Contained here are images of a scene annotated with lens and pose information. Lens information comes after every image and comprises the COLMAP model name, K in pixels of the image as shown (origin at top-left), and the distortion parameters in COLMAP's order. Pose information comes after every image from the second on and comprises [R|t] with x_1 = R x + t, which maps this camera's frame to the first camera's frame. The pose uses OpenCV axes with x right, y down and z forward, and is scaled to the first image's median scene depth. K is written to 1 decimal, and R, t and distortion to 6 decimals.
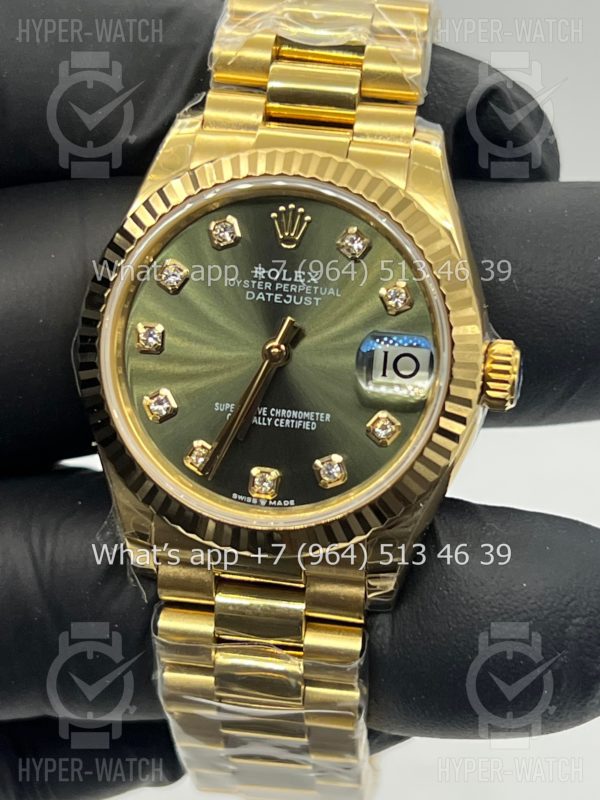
lens RADIAL K [[1800.2, 0, 300.0], [0, 1800.2, 400.0], [0, 0, 1]] dist [0.270178, -0.025341]
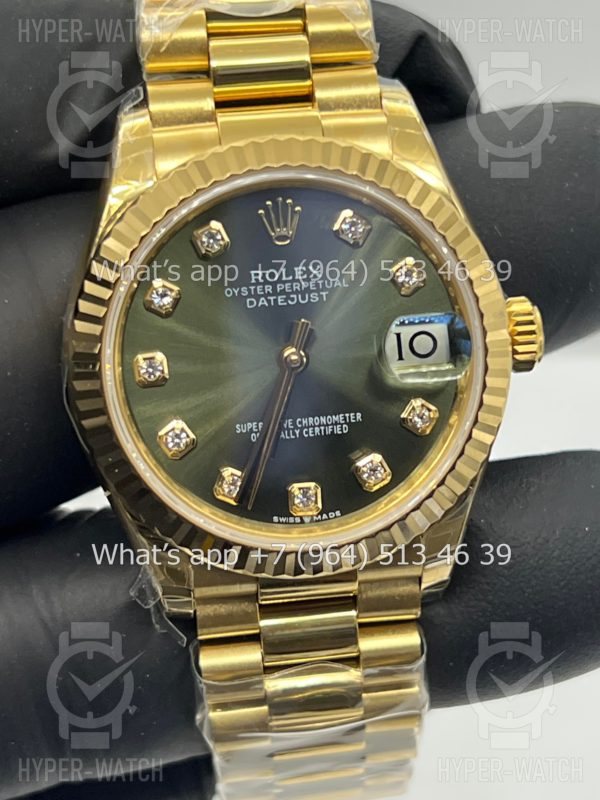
lens RADIAL K [[1800.2, 0, 300.0], [0, 1800.2, 400.0], [0, 0, 1]] dist [0.270178, -0.025341]
pose [[0.961861, -0.199128, 0.187539, -0.184391], [0.185349, 0.978677, 0.088525, -0.085708], [-0.201168, -0.050389, 0.978260, 0.094880]]
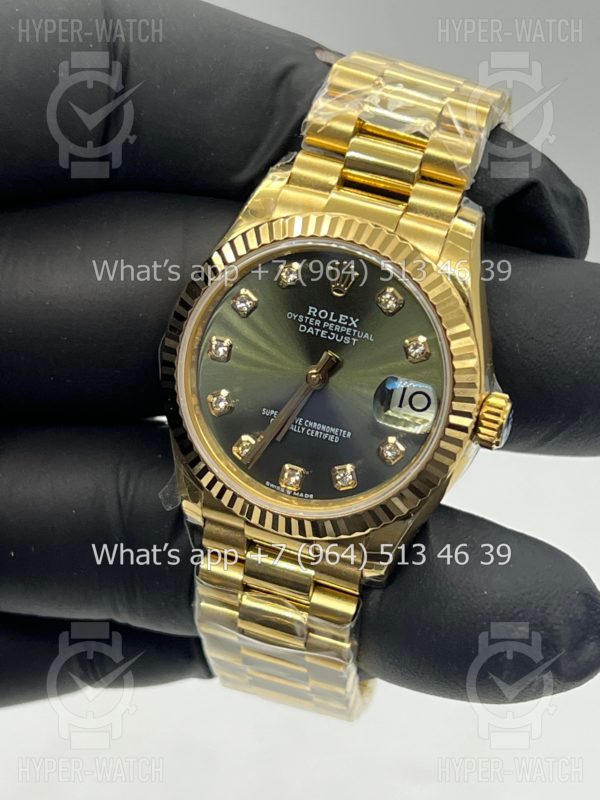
lens RADIAL K [[1800.2, 0, 300.0], [0, 1800.2, 400.0], [0, 0, 1]] dist [0.270178, -0.025341]
pose [[0.983163, 0.153647, -0.098909, 0.100979], [-0.142259, 0.983308, 0.113433, -0.149367], [0.114687, -0.097452, 0.988610, -0.236038]]
